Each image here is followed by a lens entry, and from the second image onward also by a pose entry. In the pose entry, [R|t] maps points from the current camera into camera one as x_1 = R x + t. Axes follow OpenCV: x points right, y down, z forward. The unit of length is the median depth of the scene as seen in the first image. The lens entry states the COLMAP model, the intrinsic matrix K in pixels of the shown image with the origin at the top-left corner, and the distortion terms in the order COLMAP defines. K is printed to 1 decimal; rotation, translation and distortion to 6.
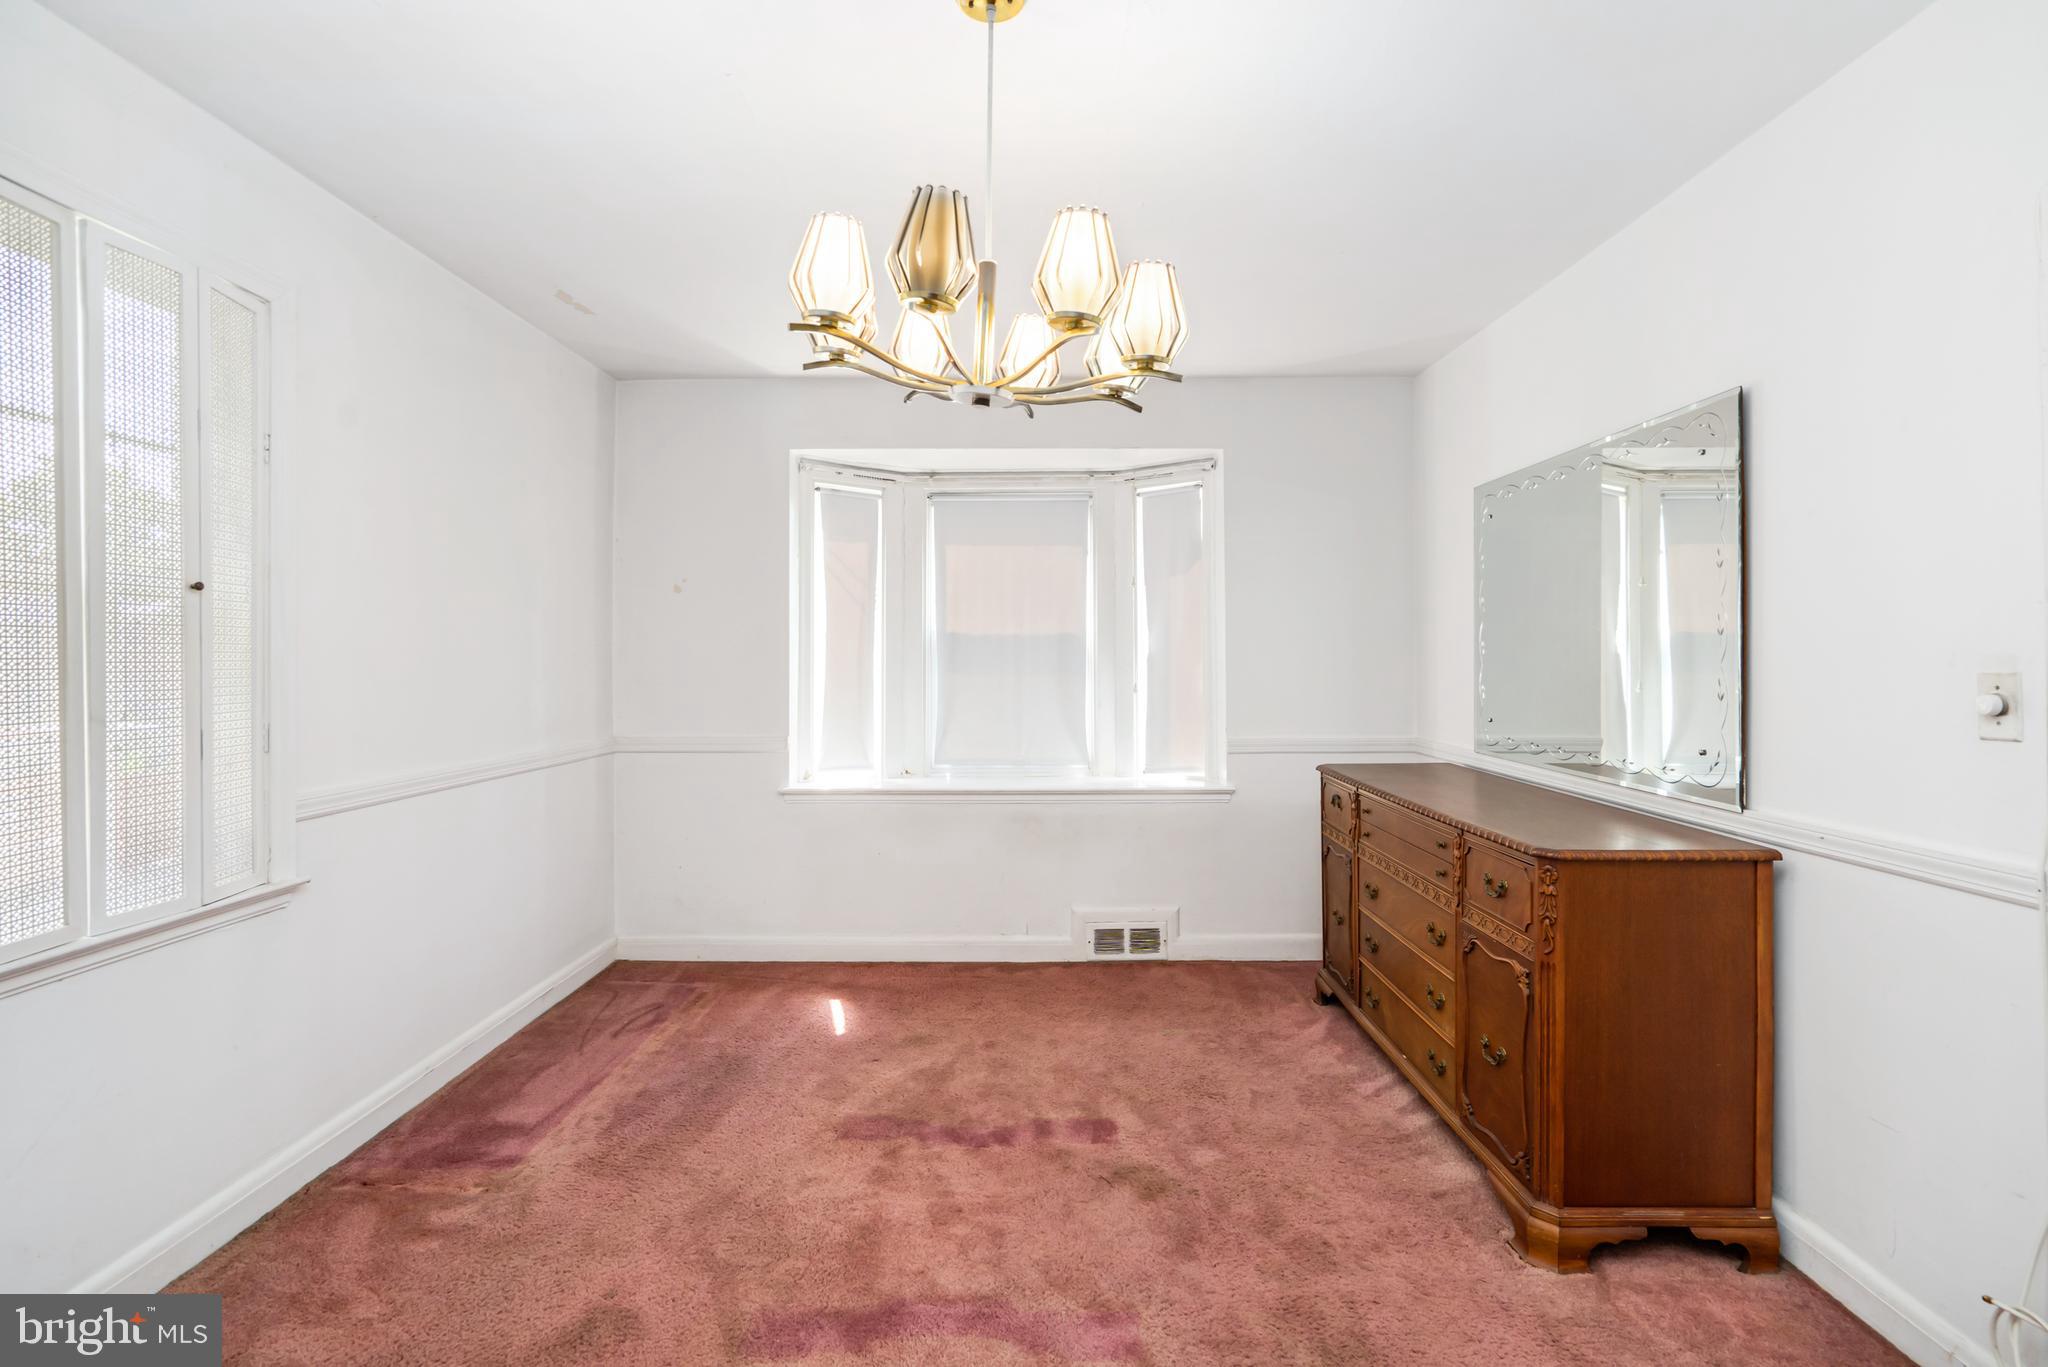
lens RADIAL K [[964.4, 0, 1015.3], [0, 964.4, 661.7], [0, 0, 1]] dist [-0.004092, 0.003421]
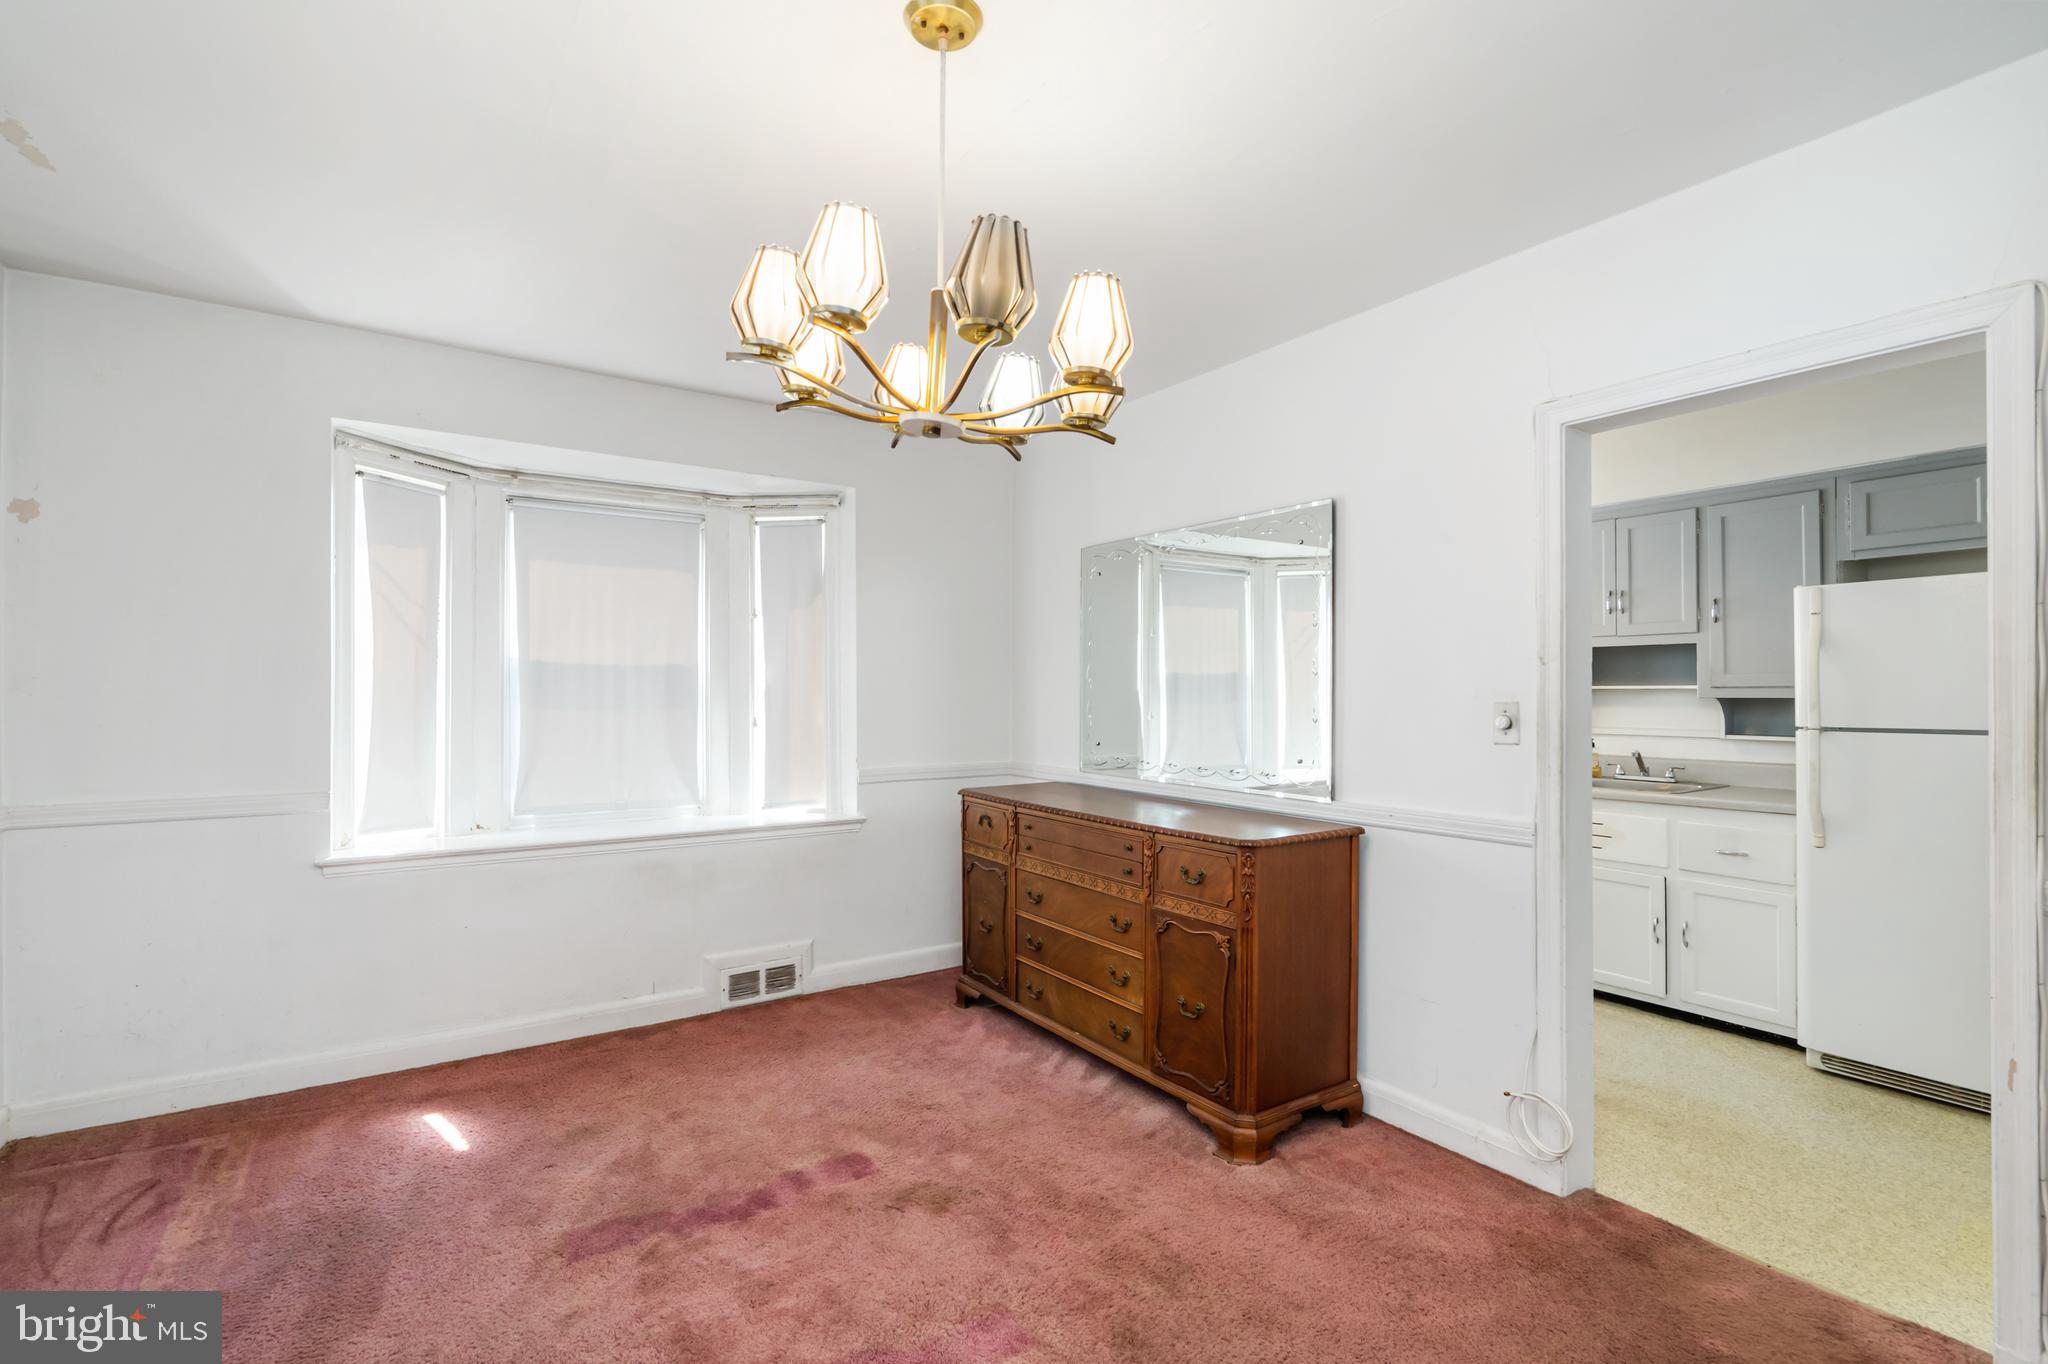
lens RADIAL K [[964.4, 0, 1012.6], [0, 964.4, 694.0], [0, 0, 1]] dist [-0.004092, 0.003421]
pose [[0.822239, 0.002189, 0.569138, -0.333580], [-0.001765, 0.999998, -0.001297, 0.000486], [-0.569140, 0.000062, 0.822241, 0.086836]]
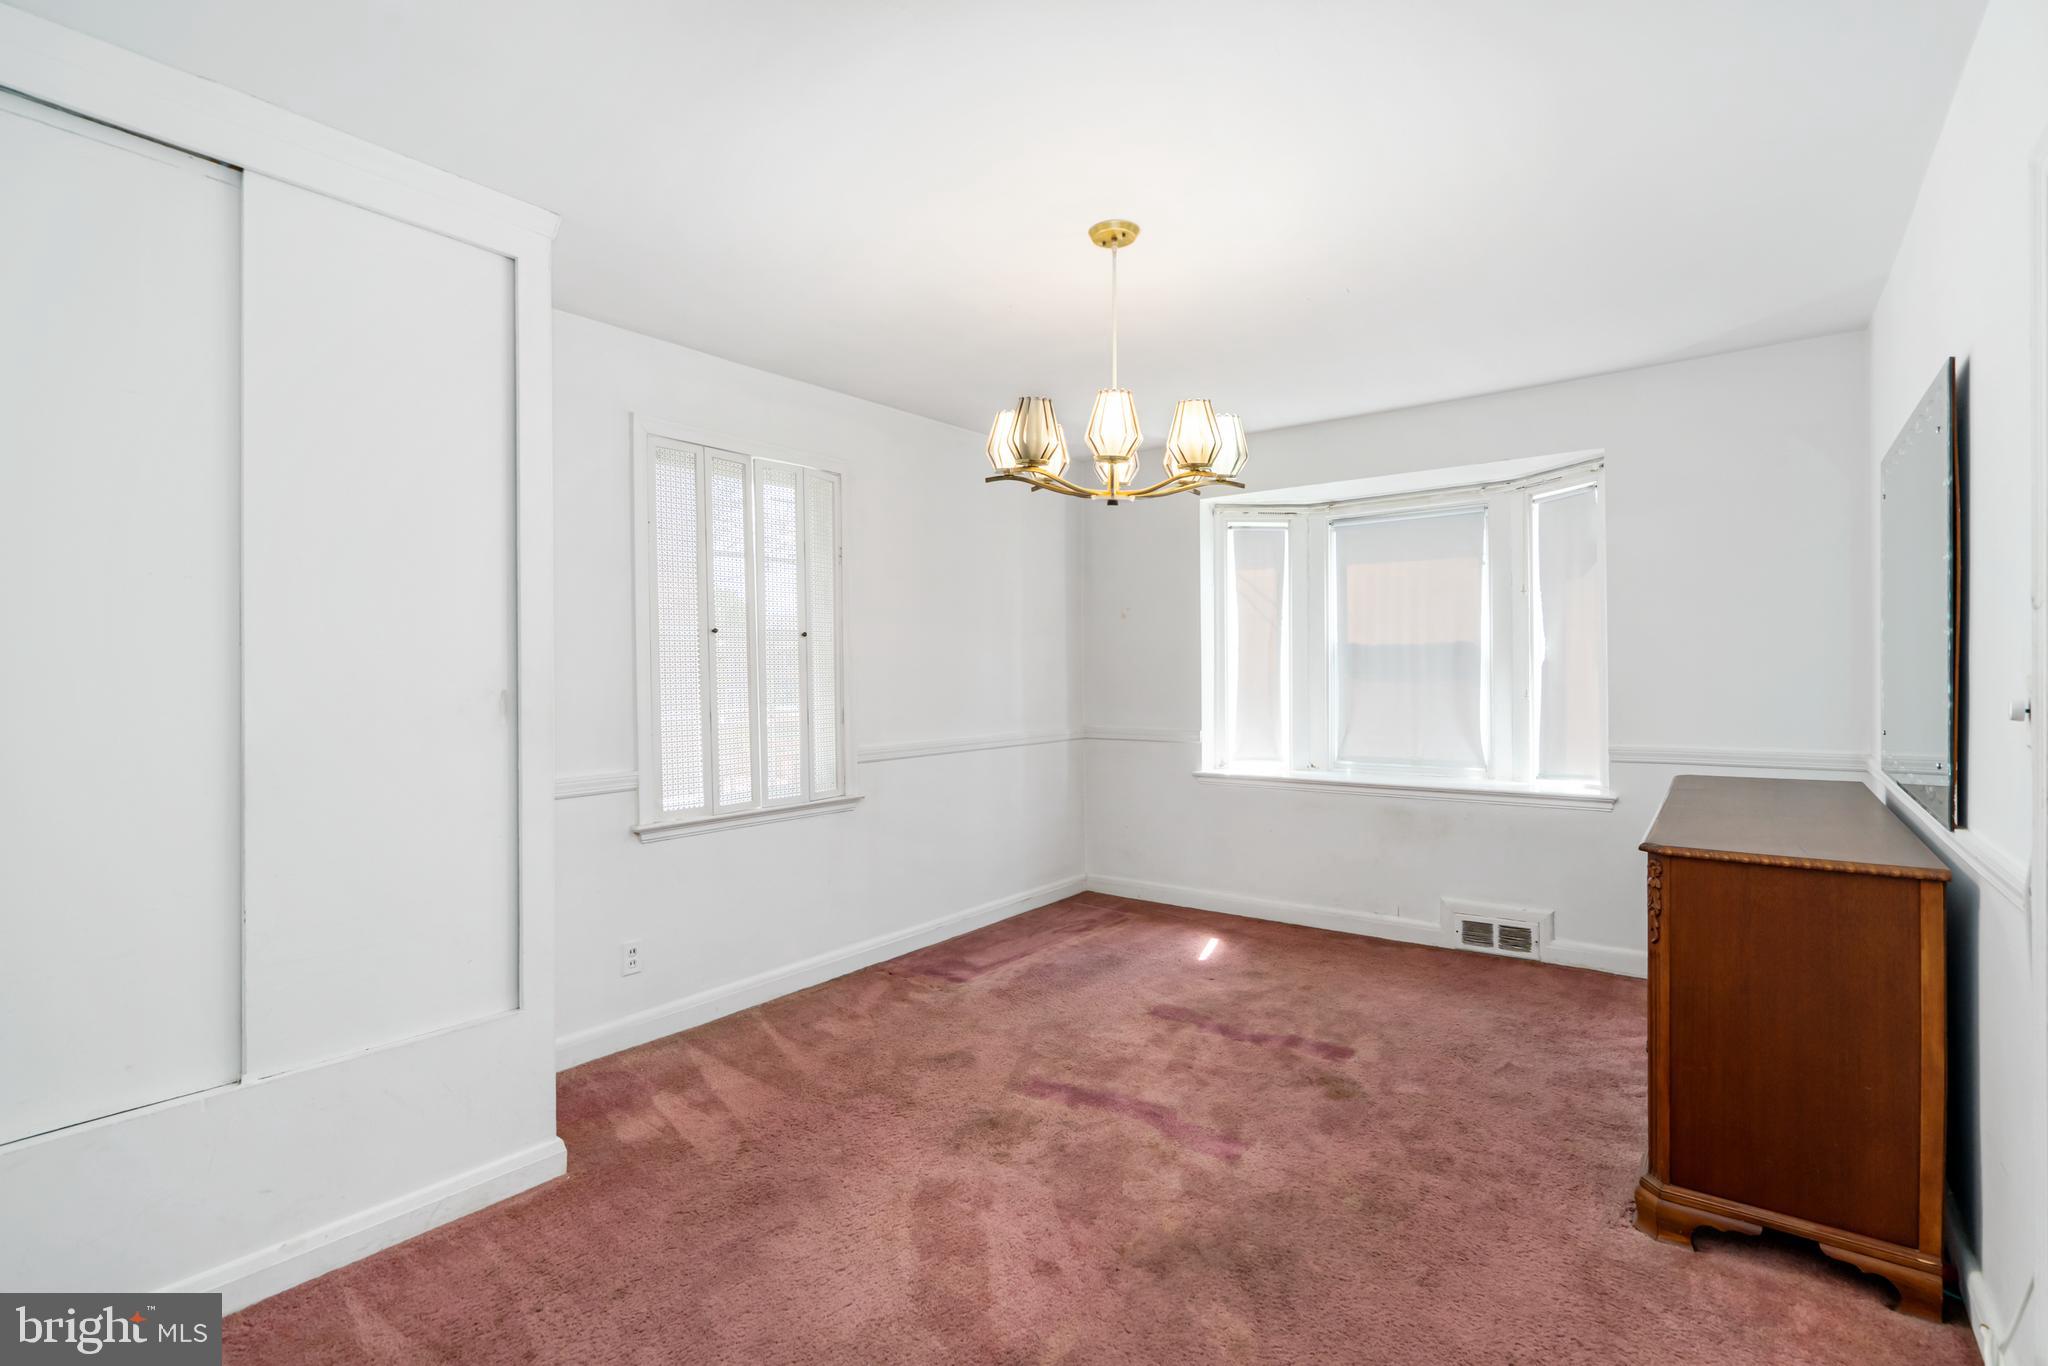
lens RADIAL K [[964.4, 0, 997.0], [0, 964.4, 682.3], [0, 0, 1]] dist [-0.004092, 0.003421]
pose [[0.786695, 0.001318, -0.617341, 0.484681], [0.007755, 0.999898, 0.012017, -0.001666], [0.617294, -0.014241, 0.786604, -0.211763]]
